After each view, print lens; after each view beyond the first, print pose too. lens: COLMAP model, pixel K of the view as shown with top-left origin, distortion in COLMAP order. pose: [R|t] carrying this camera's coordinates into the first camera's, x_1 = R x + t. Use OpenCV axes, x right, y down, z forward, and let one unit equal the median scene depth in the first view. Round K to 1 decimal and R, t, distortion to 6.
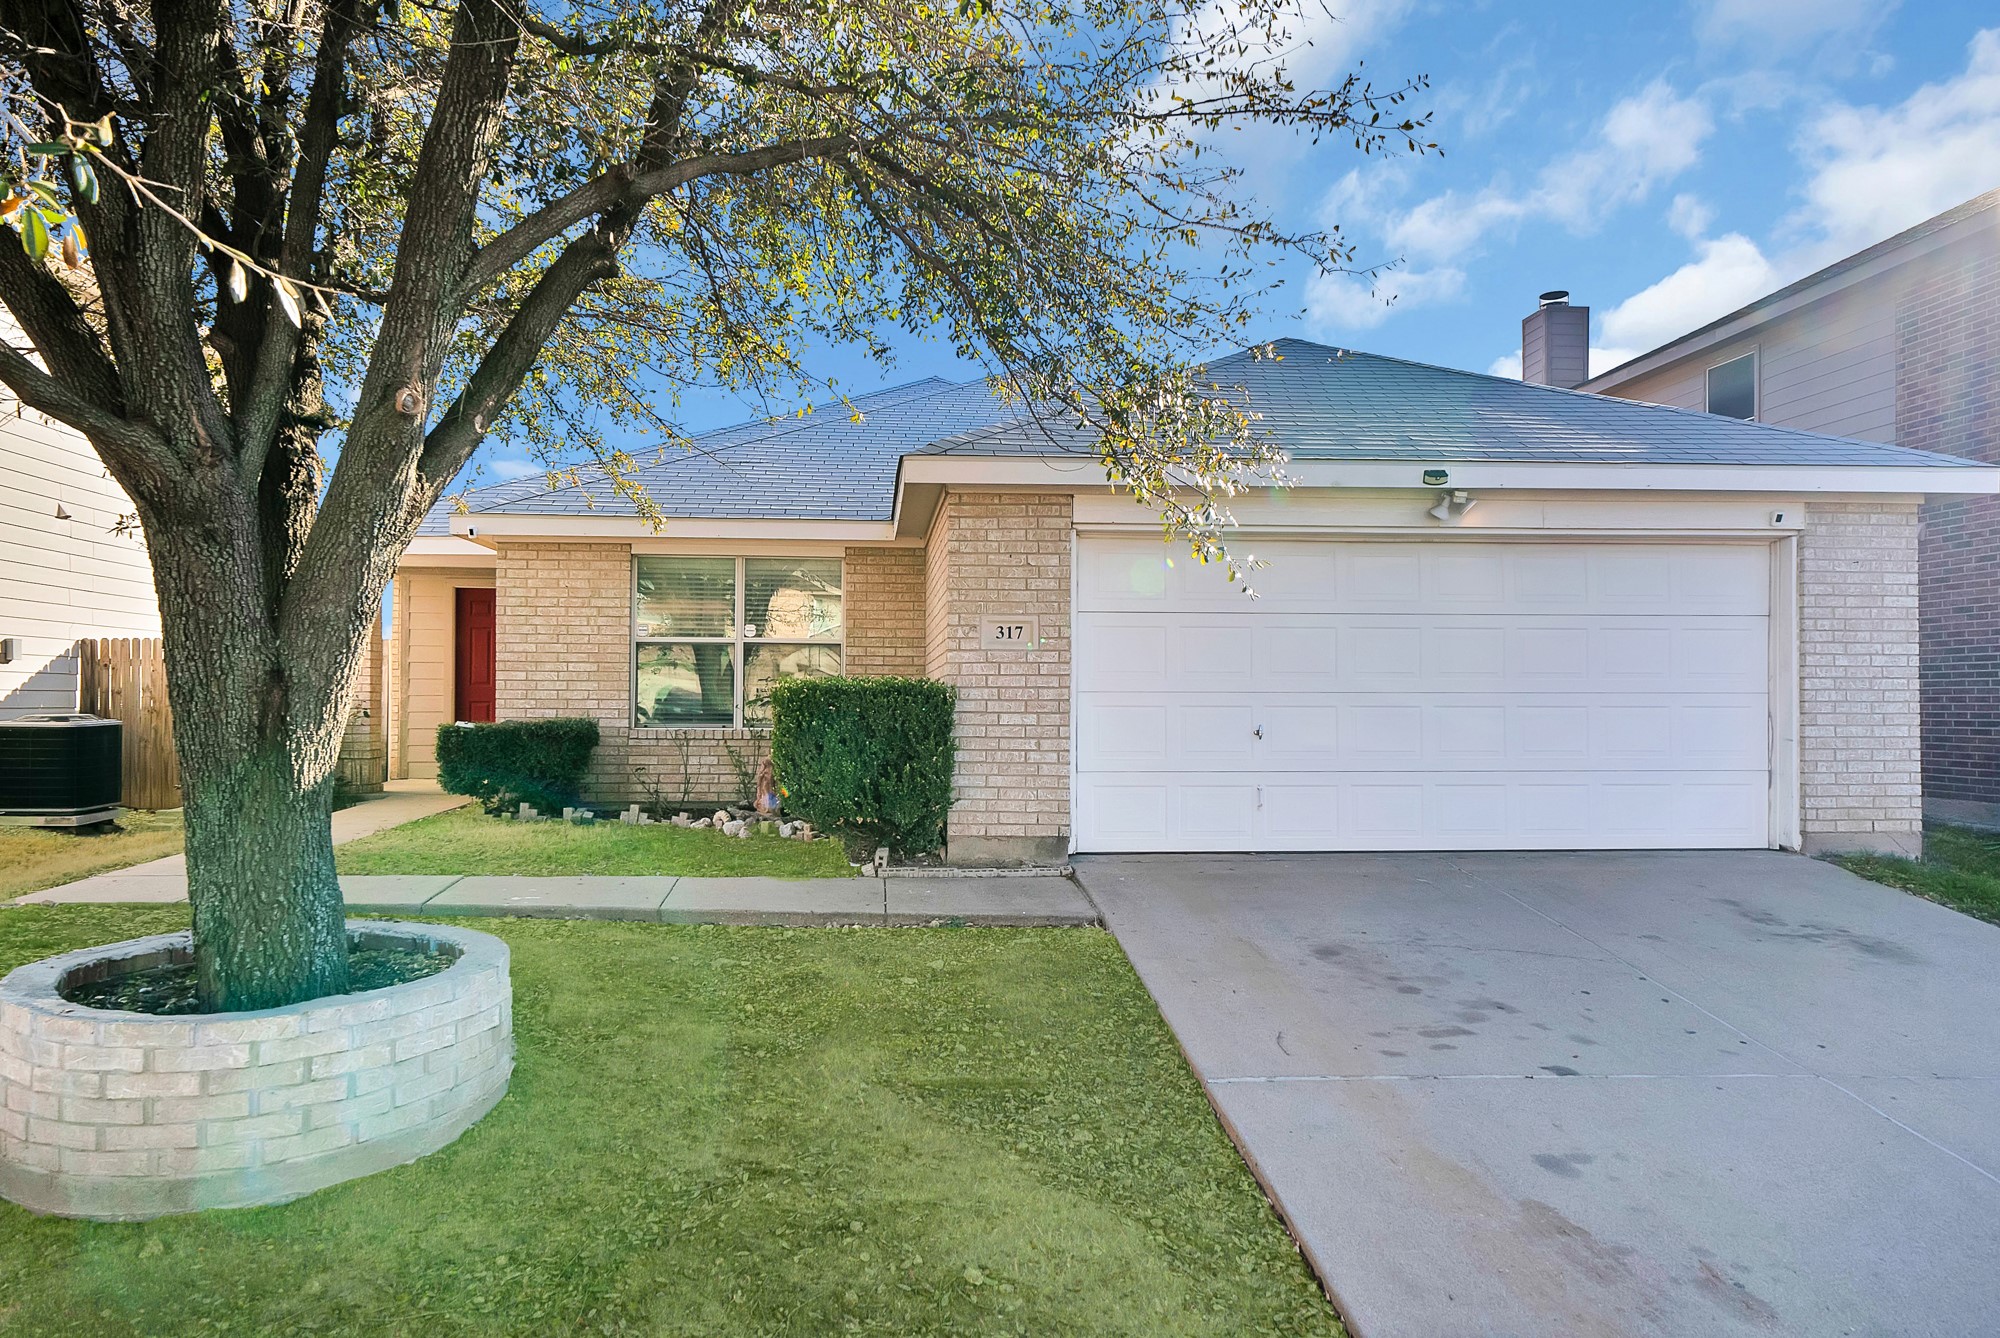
lens RADIAL K [[1329.9, 0, 958.4], [0, 1329.9, 704.3], [0, 0, 1]] dist [0.026377, 0.003323]
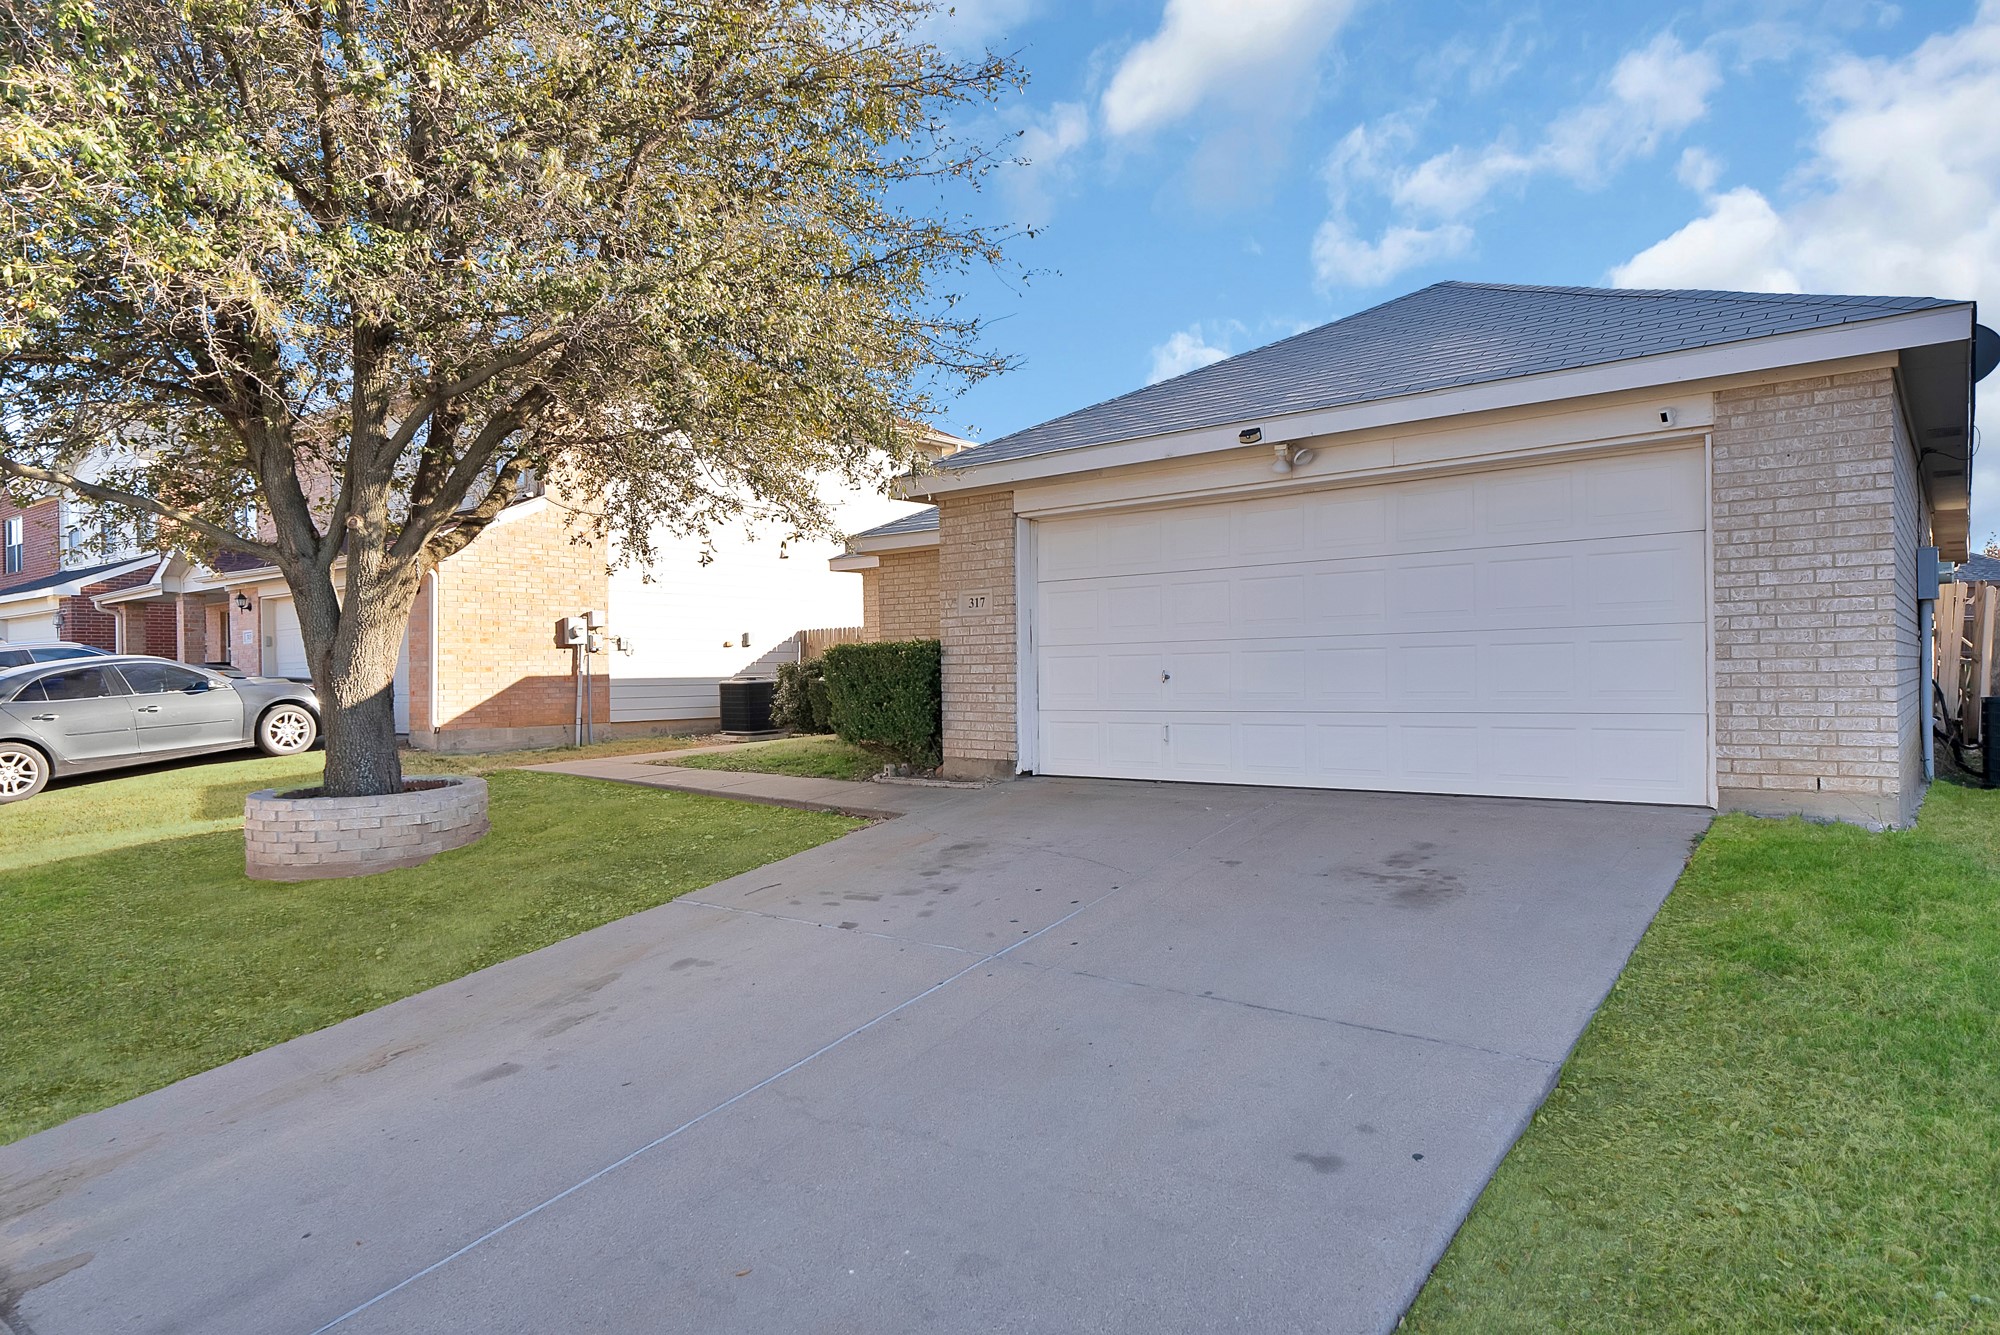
lens RADIAL K [[1204.6, 0, 982.3], [0, 1204.6, 688.8], [0, 0, 1]] dist [0.024178, 0.000475]
pose [[0.727889, -0.006612, -0.685663, 0.842003], [0.018408, 0.999782, 0.009899, 0.018630], [0.685448, -0.019827, 0.727851, 0.141181]]
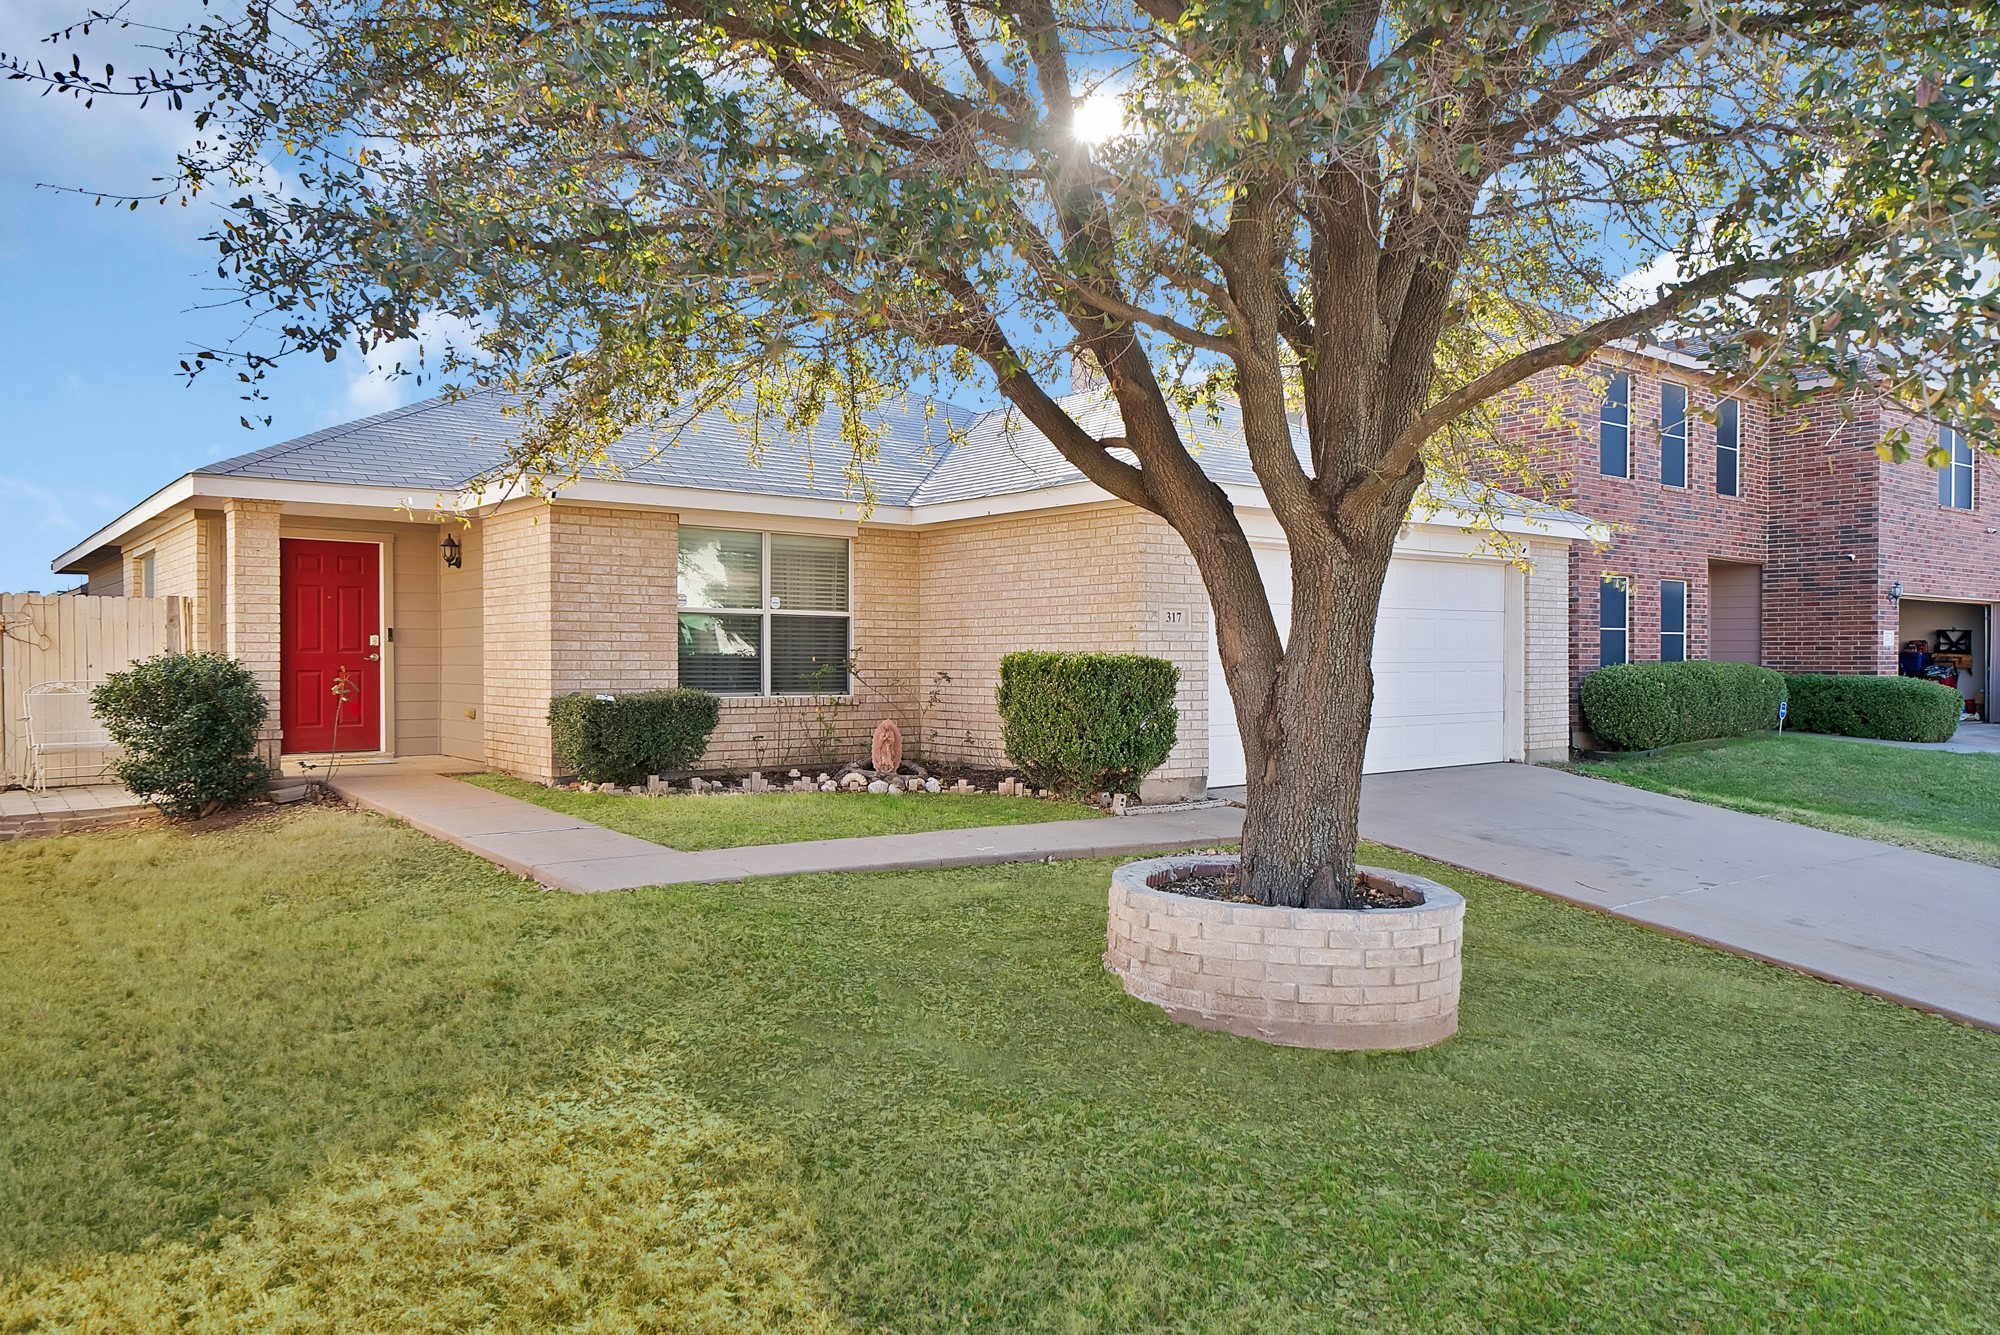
lens RADIAL K [[1363.0, 0, 991.0], [0, 1363.0, 673.5], [0, 0, 1]] dist [0.005433, 0.000266]
pose [[0.828980, -0.009126, 0.559204, -0.819842], [0.002422, 0.999916, 0.012728, -0.017102], [-0.559274, -0.009197, 0.828932, 0.023138]]
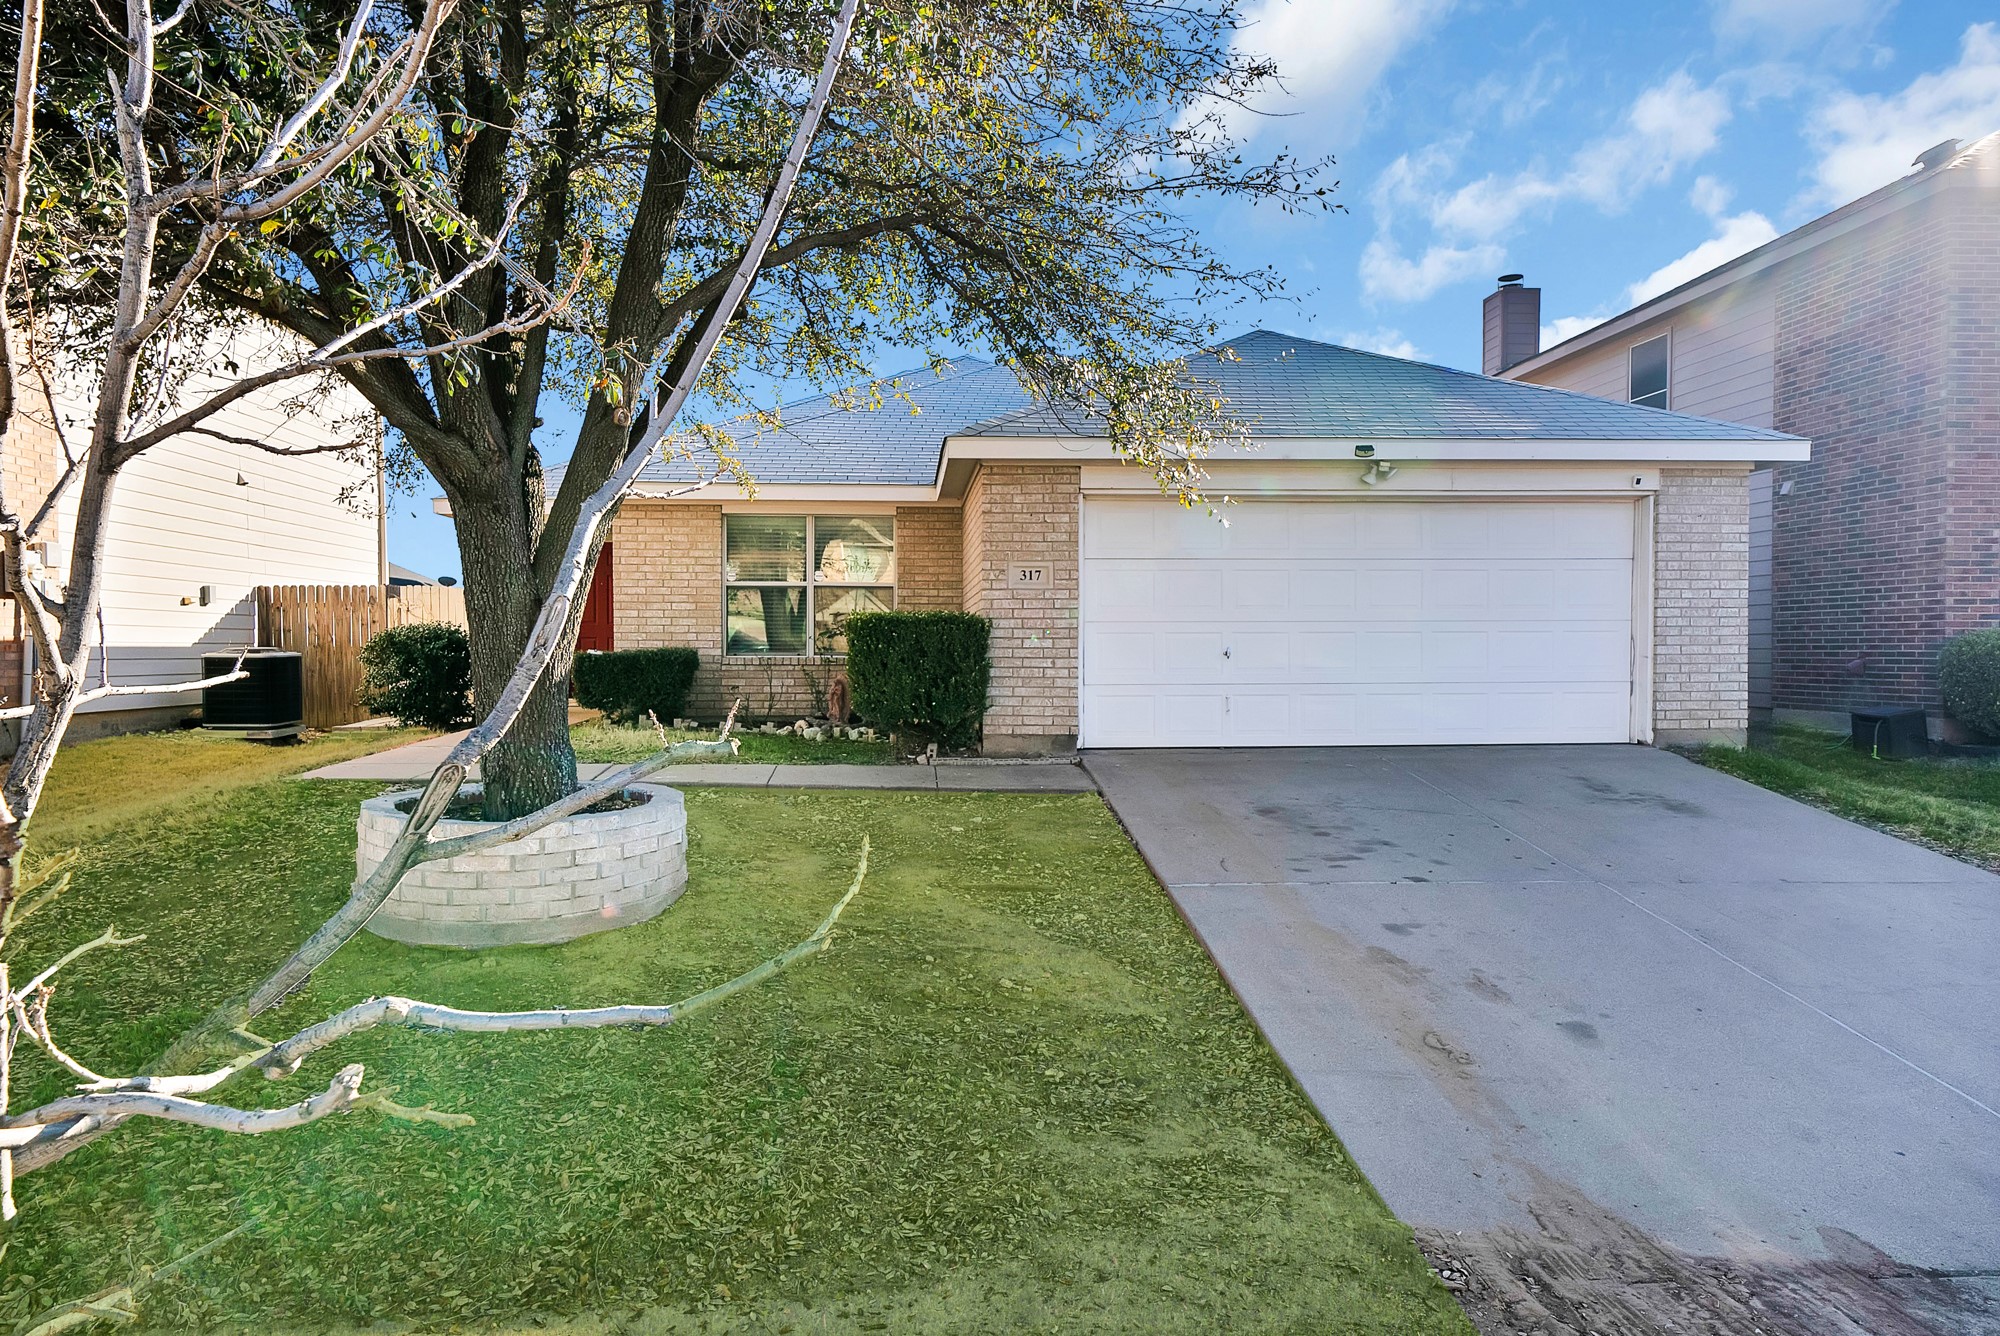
lens RADIAL K [[1252.7, 0, 980.5], [0, 1252.7, 697.1], [0, 0, 1]] dist [0.031650, -0.001493]
pose [[0.999979, -0.004538, -0.004588, -0.004743], [0.004712, 0.999246, 0.038549, 0.016115], [0.004410, -0.038569, 0.999246, -0.205212]]
